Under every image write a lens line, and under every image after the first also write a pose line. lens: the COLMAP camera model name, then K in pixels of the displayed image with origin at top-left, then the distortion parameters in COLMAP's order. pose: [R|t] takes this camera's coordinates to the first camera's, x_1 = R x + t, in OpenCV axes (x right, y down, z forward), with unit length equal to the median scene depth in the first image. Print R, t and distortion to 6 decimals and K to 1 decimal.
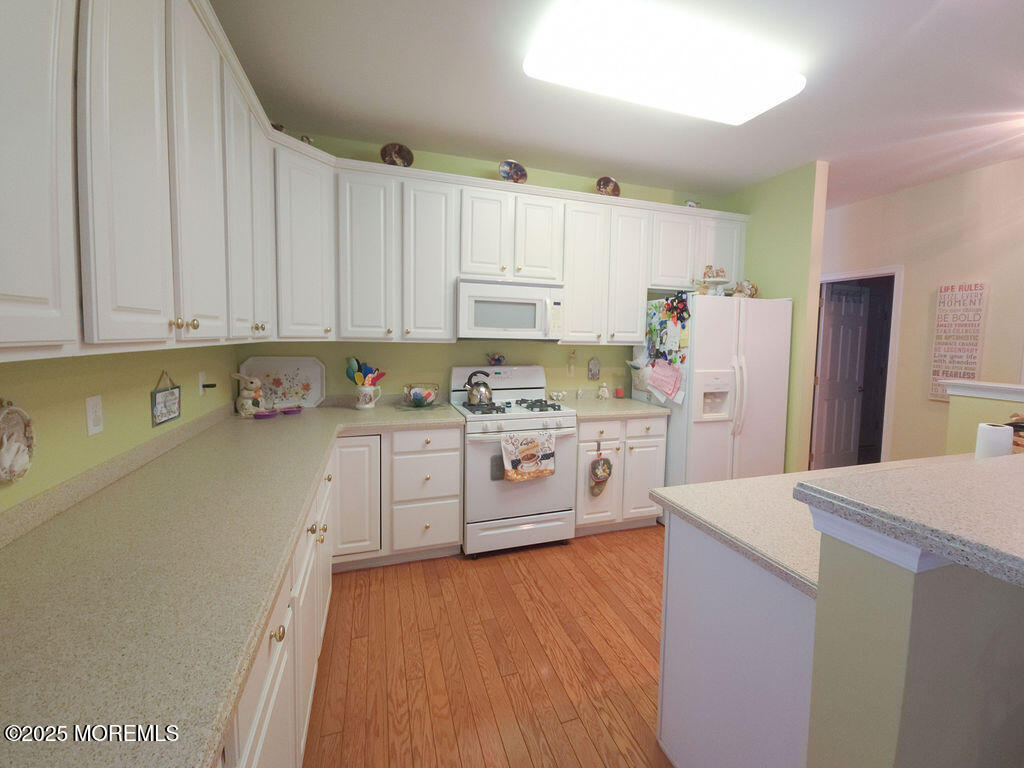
lens RADIAL K [[416.3, 0, 510.2], [0, 416.3, 378.8], [0, 0, 1]] dist [0.000323, -0.000476]
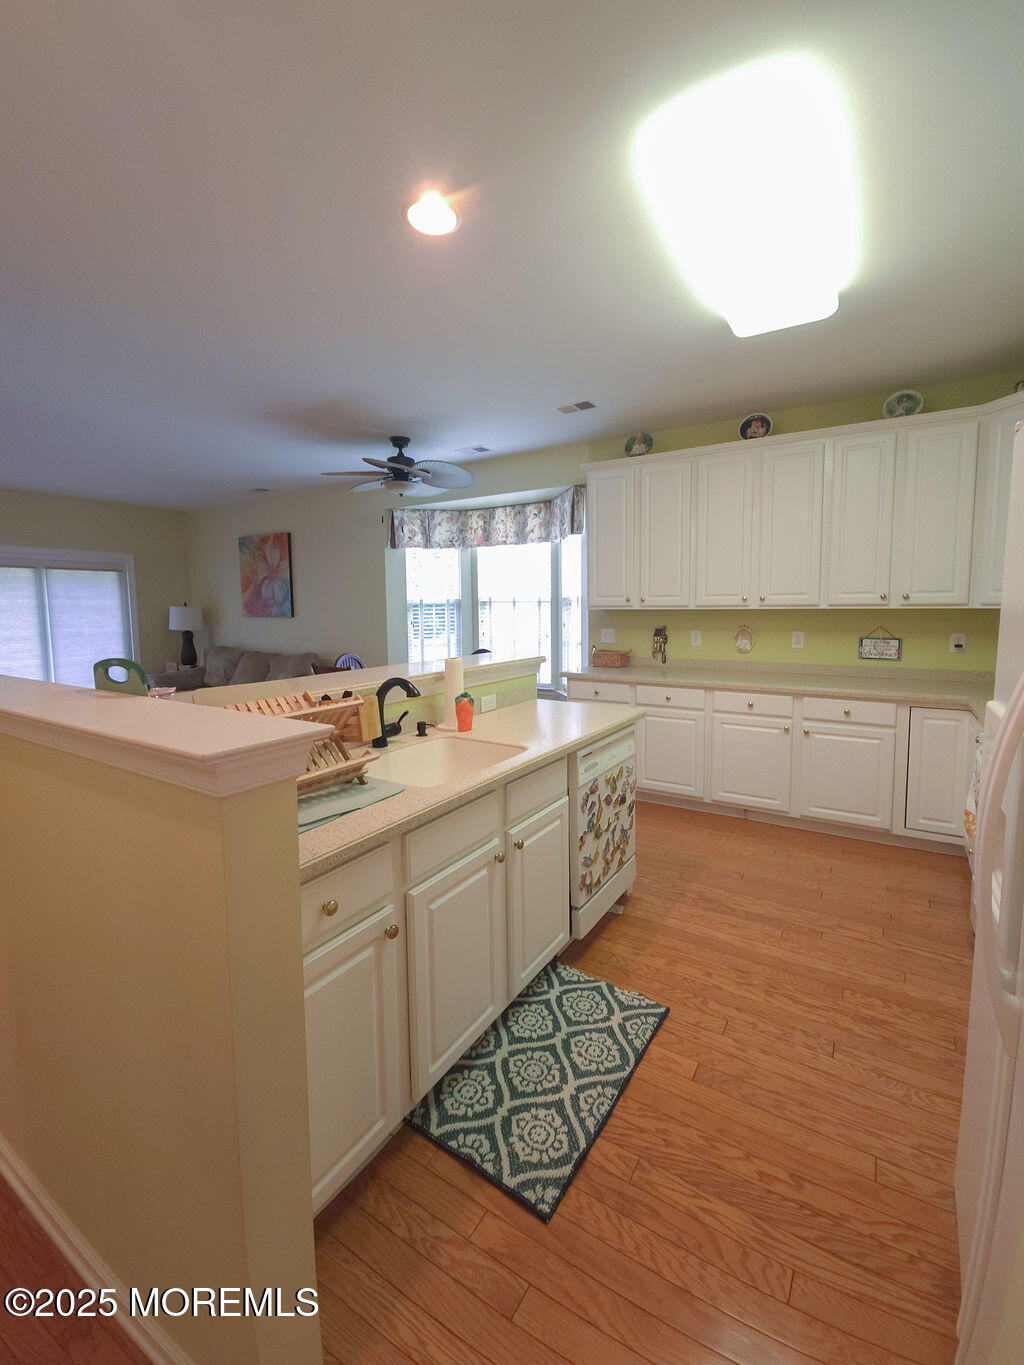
lens RADIAL K [[554.9, 0, 512.0], [0, 554.9, 682.5], [0, 0, 1]] dist [0.000323, -0.000476]
pose [[-0.782236, 0.078244, -0.618049, 1.492322], [-0.058644, 0.978428, 0.198091, -0.139021], [0.620216, 0.191198, -0.760773, 1.706411]]
